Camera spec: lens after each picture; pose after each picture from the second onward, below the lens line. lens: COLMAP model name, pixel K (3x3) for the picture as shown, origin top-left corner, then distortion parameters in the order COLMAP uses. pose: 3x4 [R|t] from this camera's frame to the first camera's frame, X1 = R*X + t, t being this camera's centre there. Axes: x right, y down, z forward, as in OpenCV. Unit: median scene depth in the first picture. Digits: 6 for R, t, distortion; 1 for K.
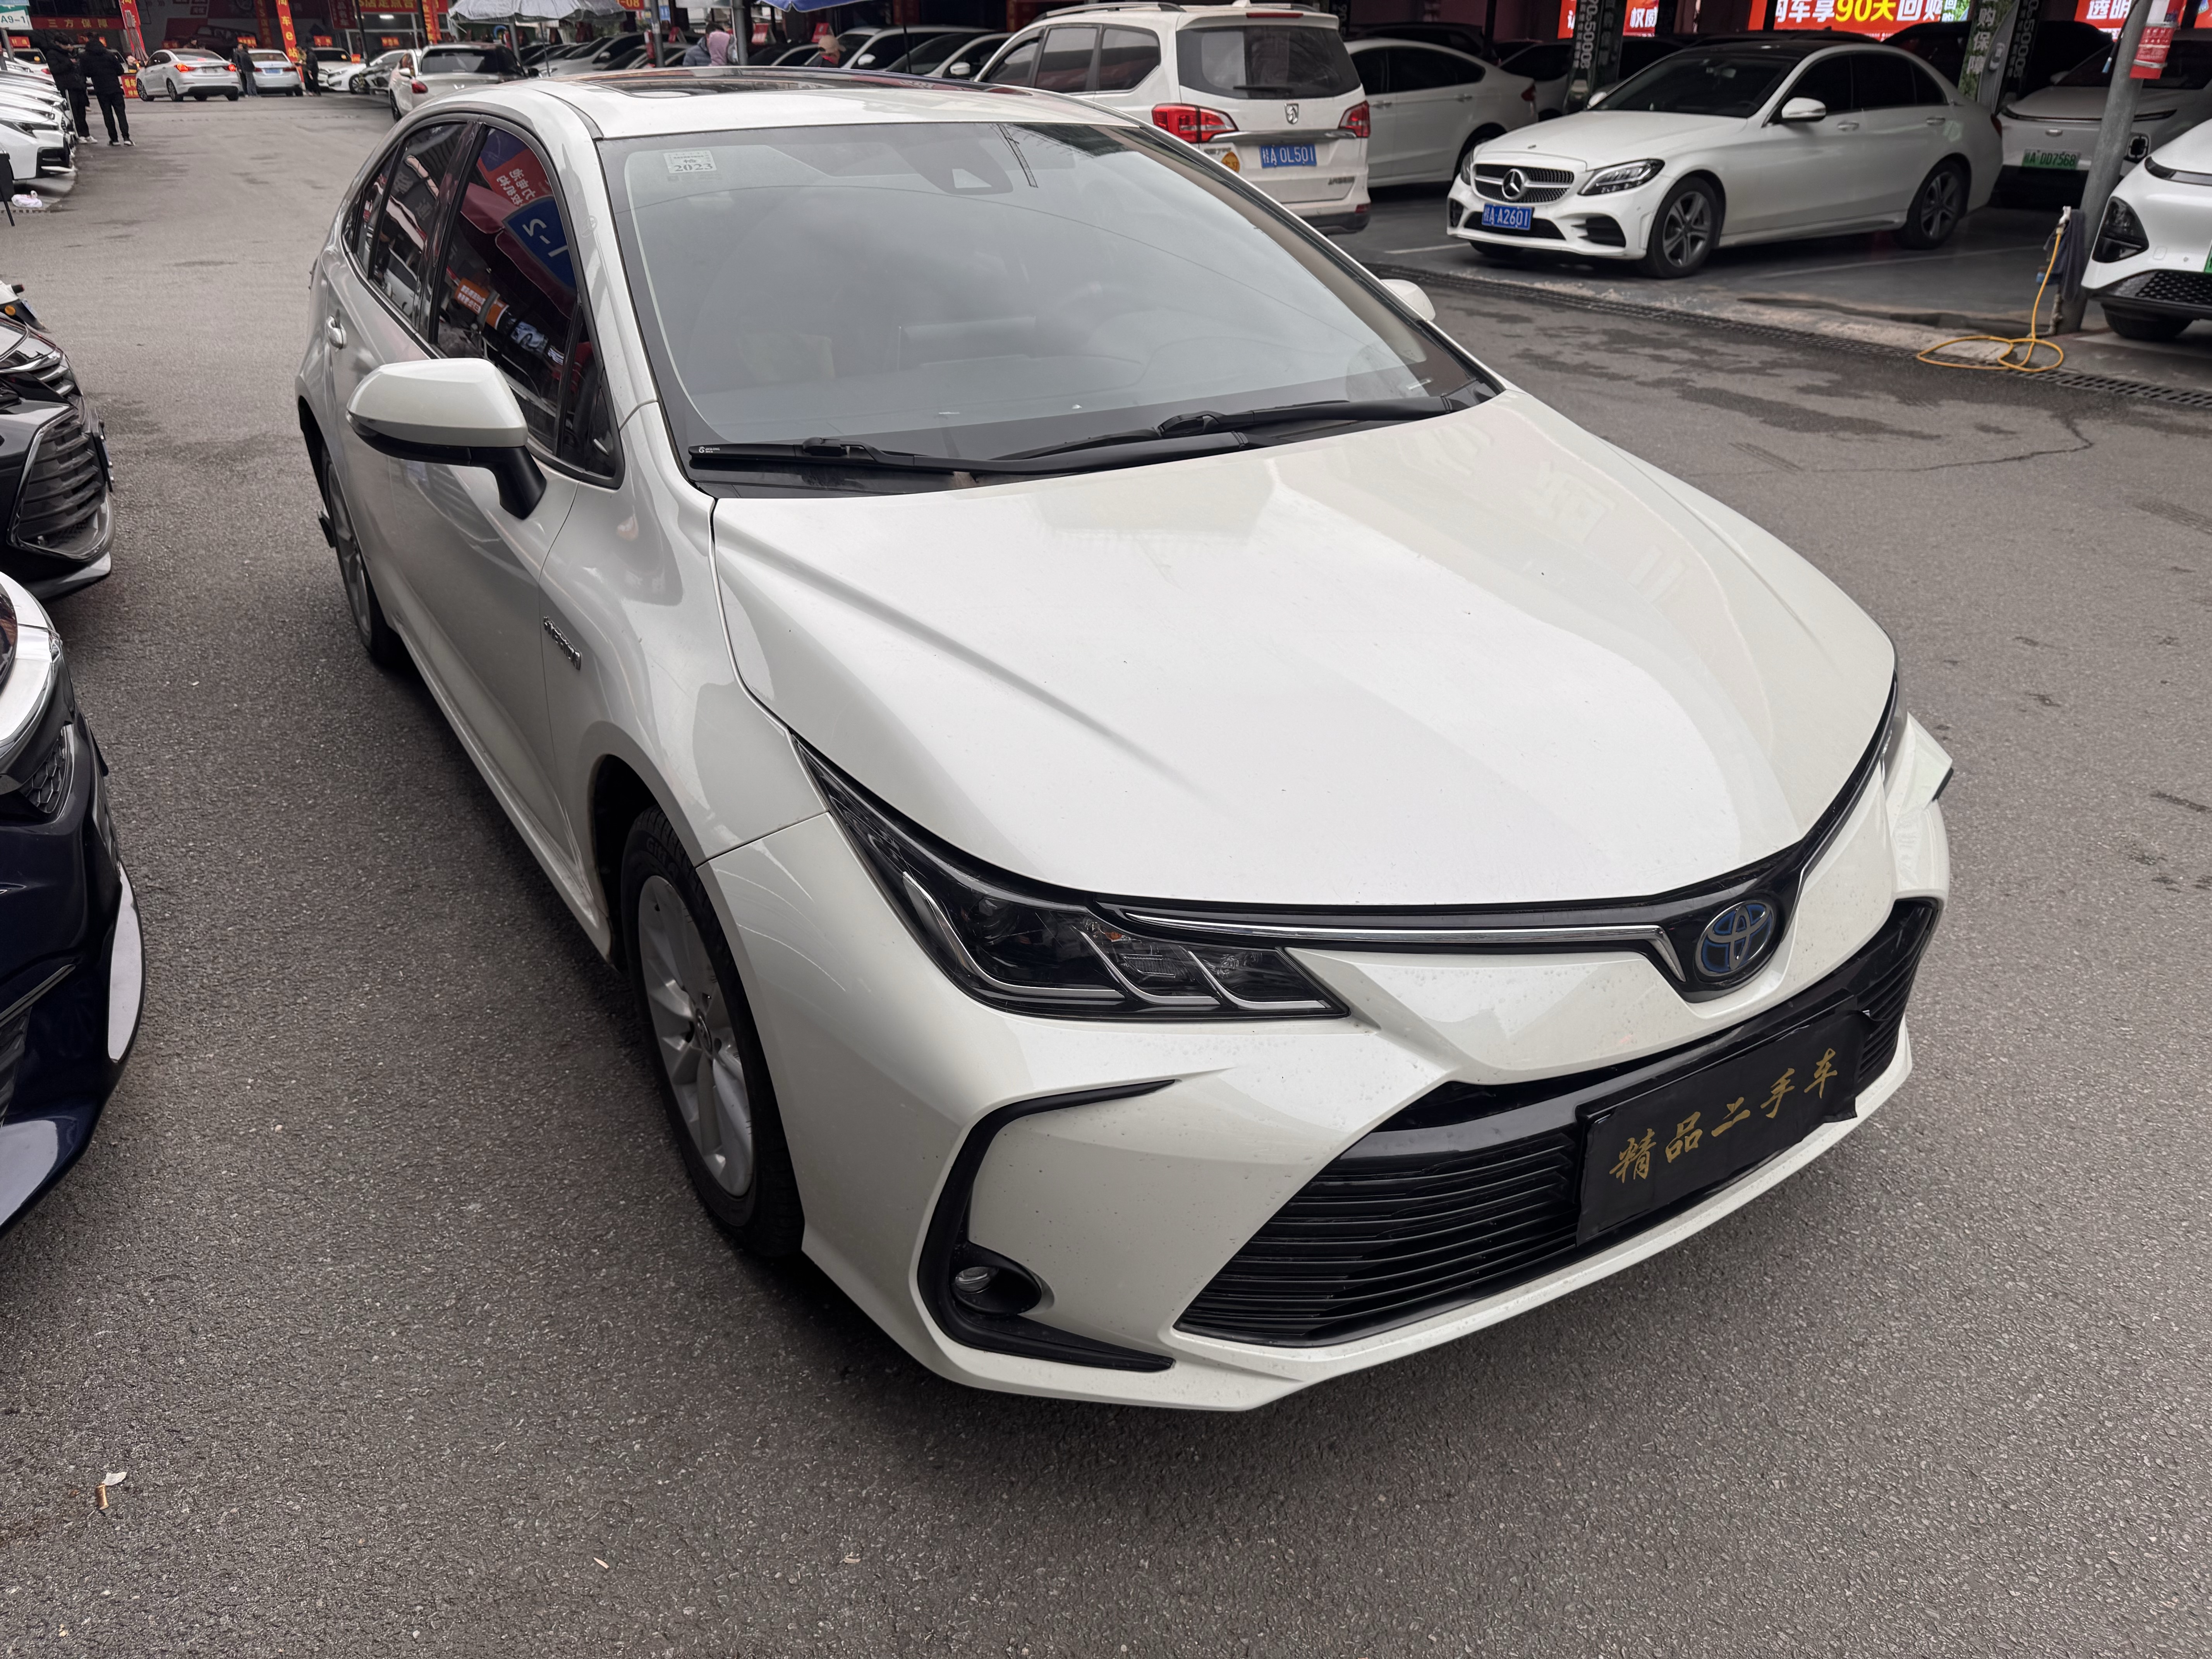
lens RADIAL K [[1545.2, 0, 1126.8], [0, 1545.2, 839.6], [0, 0, 1]] dist [-0.000502, -0.001995]
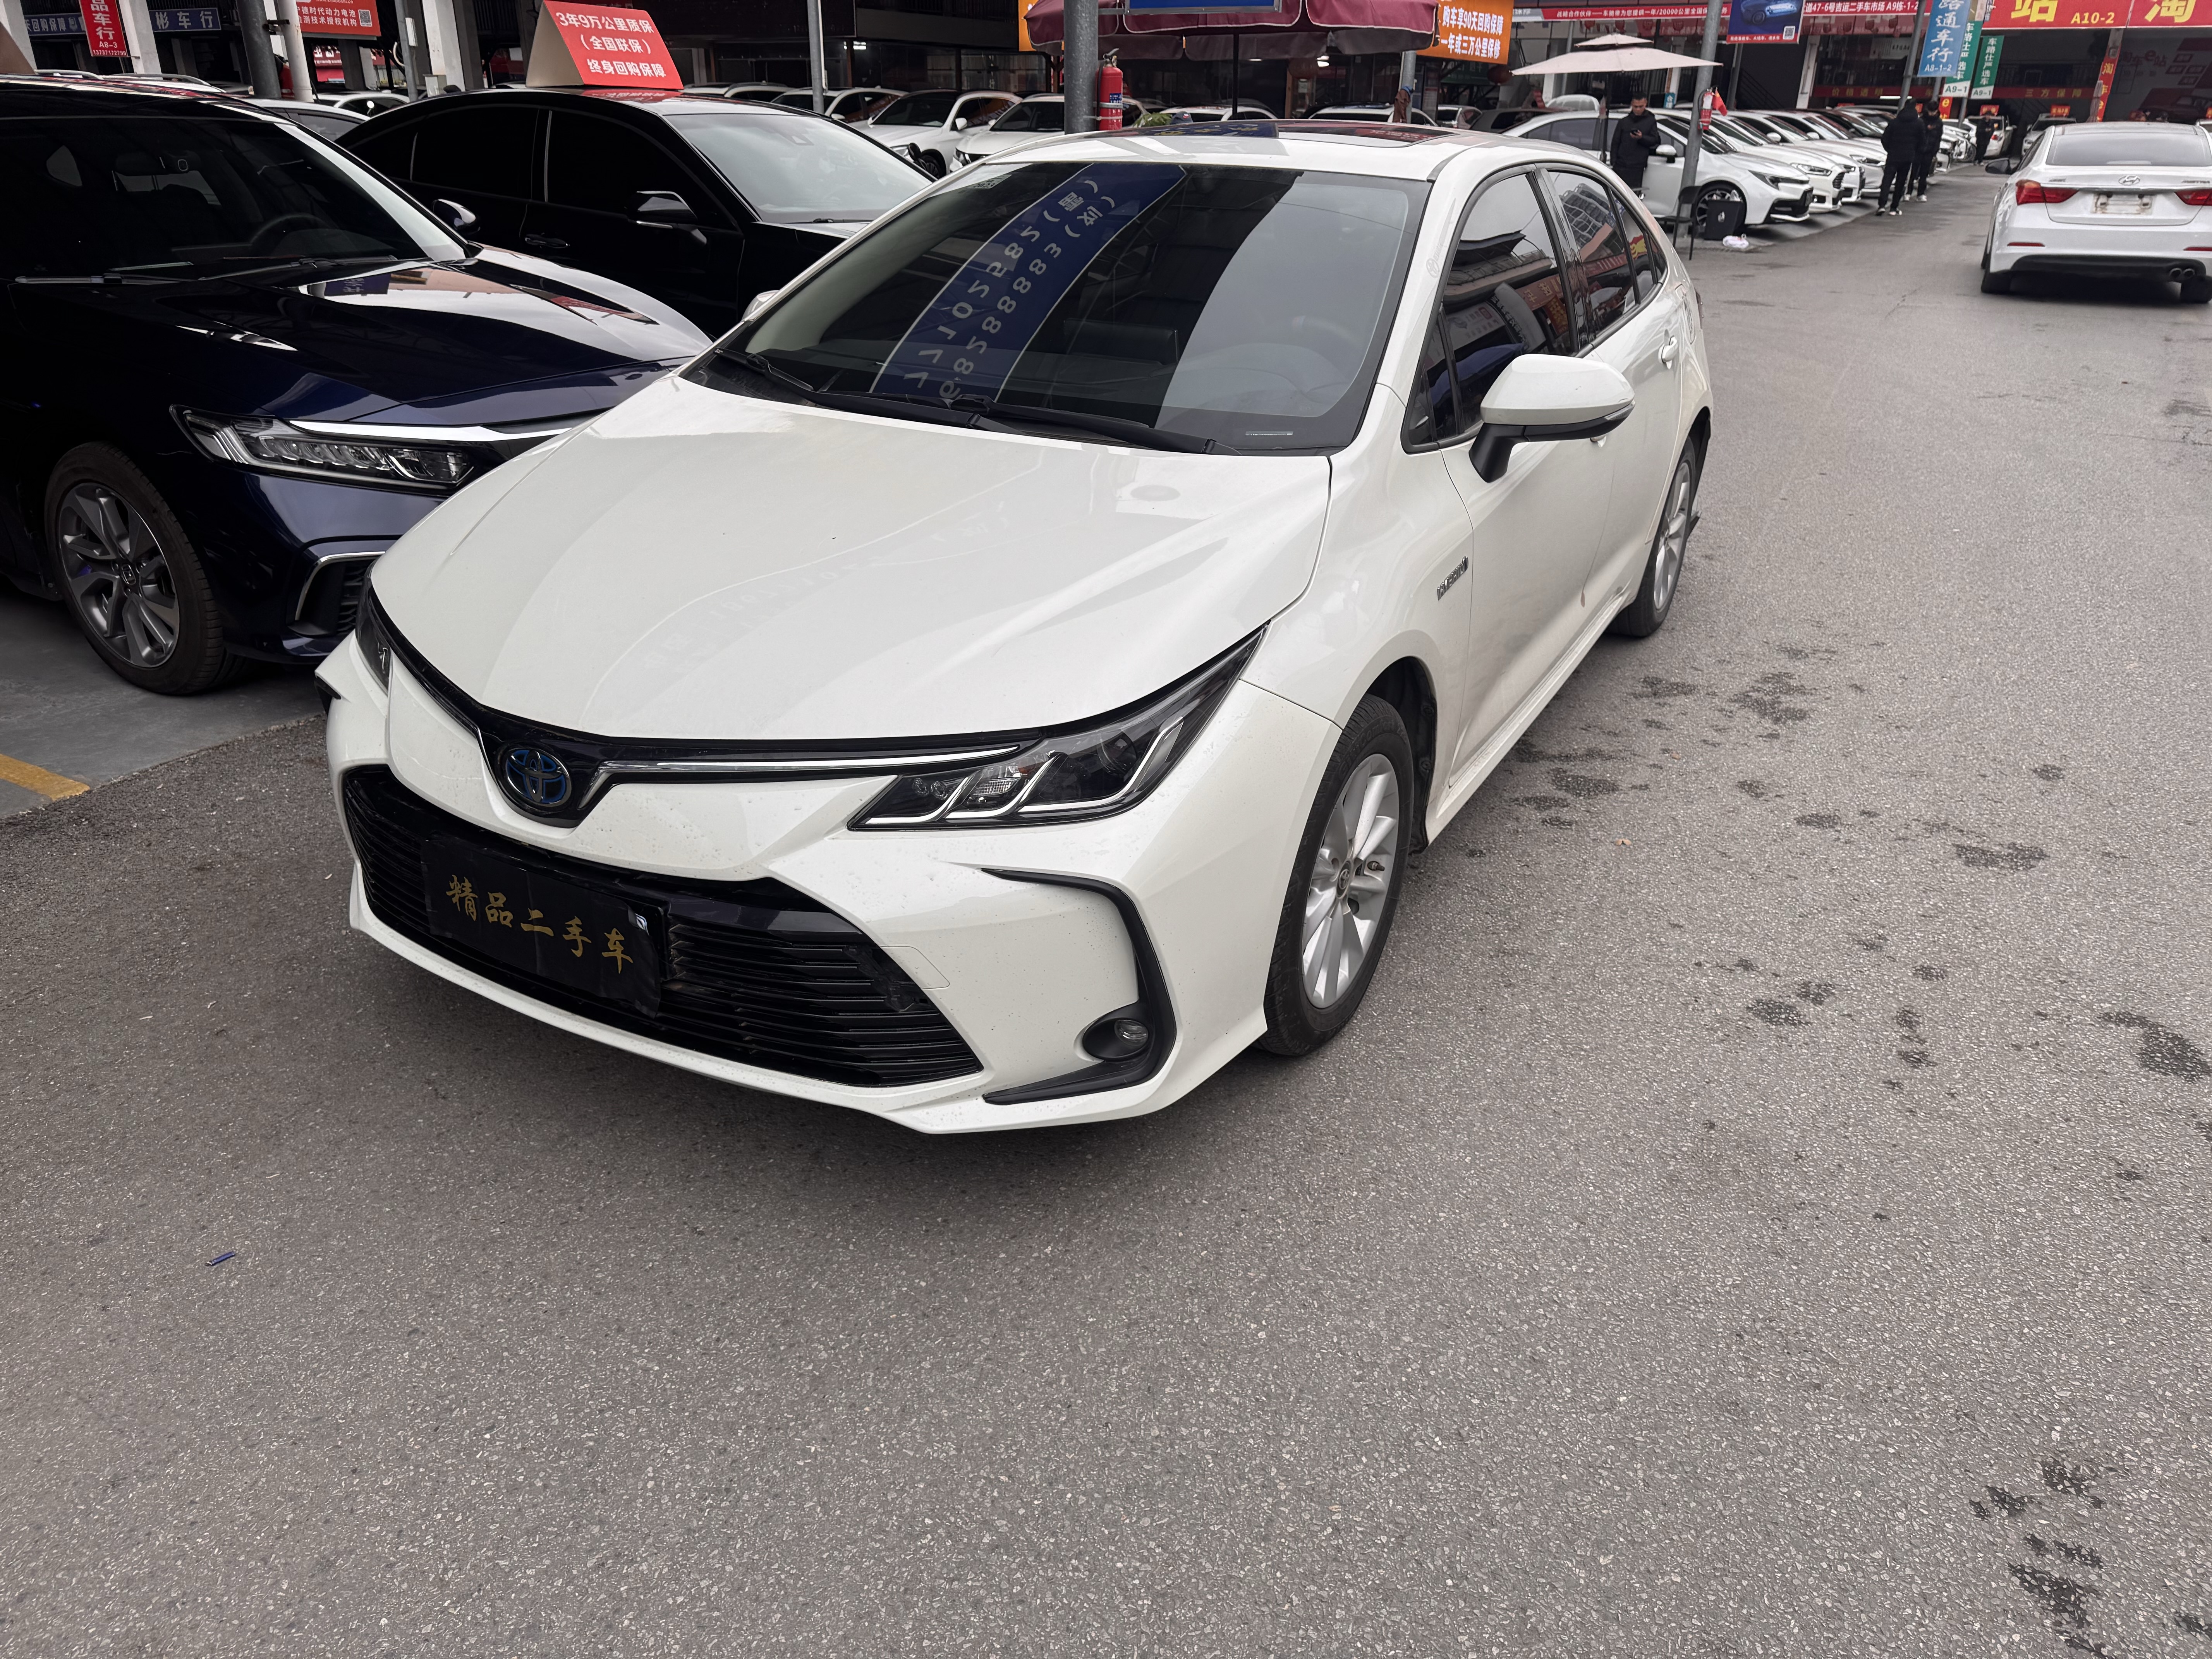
lens RADIAL K [[1555.9, 0, 1106.0], [0, 1555.9, 829.5], [0, 0, 1]] dist [0.004494, -0.006673]
pose [[0.485454, 0.372382, -0.790991, 0.254719], [-0.407382, 0.896875, 0.172209, -0.047720], [0.773547, 0.238636, 0.587093, 0.094857]]
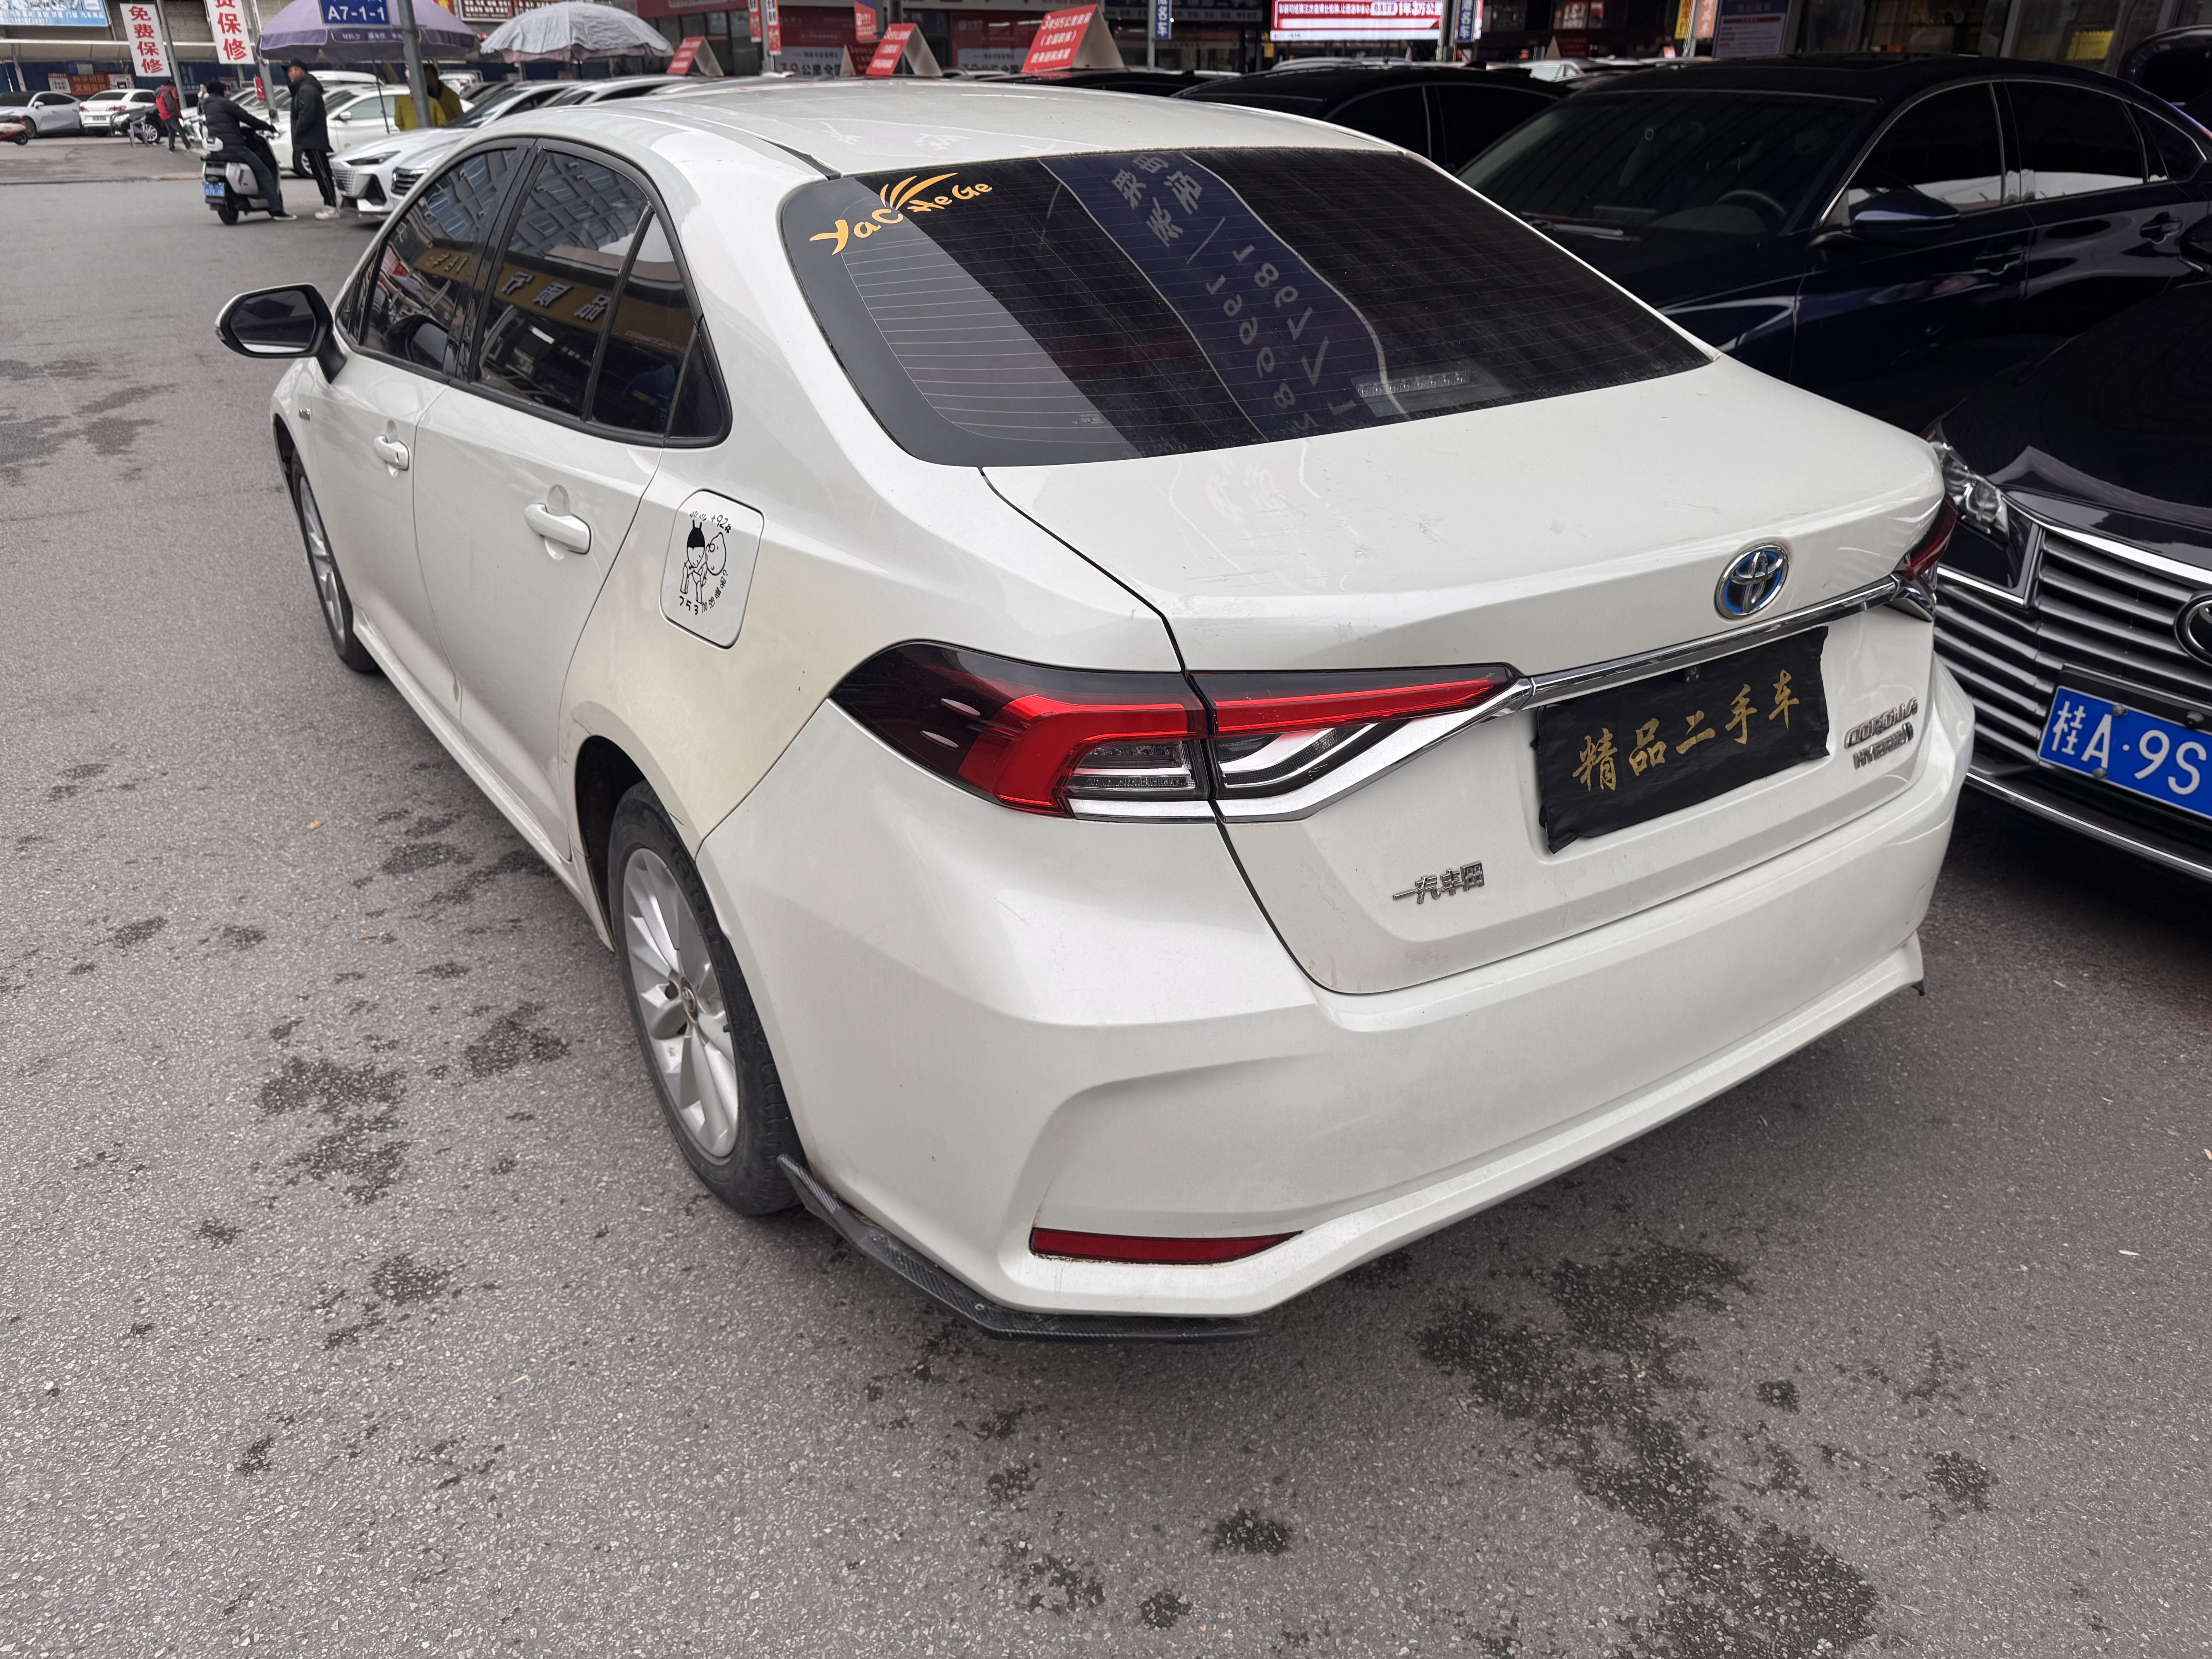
lens RADIAL K [[1569.8, 0, 1113.0], [0, 1569.8, 826.1], [0, 0, 1]] dist [0.009555, -0.010809]
pose [[-0.999501, 0.013088, -0.028745, -0.109466], [-0.014372, 0.621958, 0.782919, -0.293616], [0.028125, 0.782941, -0.621459, 0.583352]]
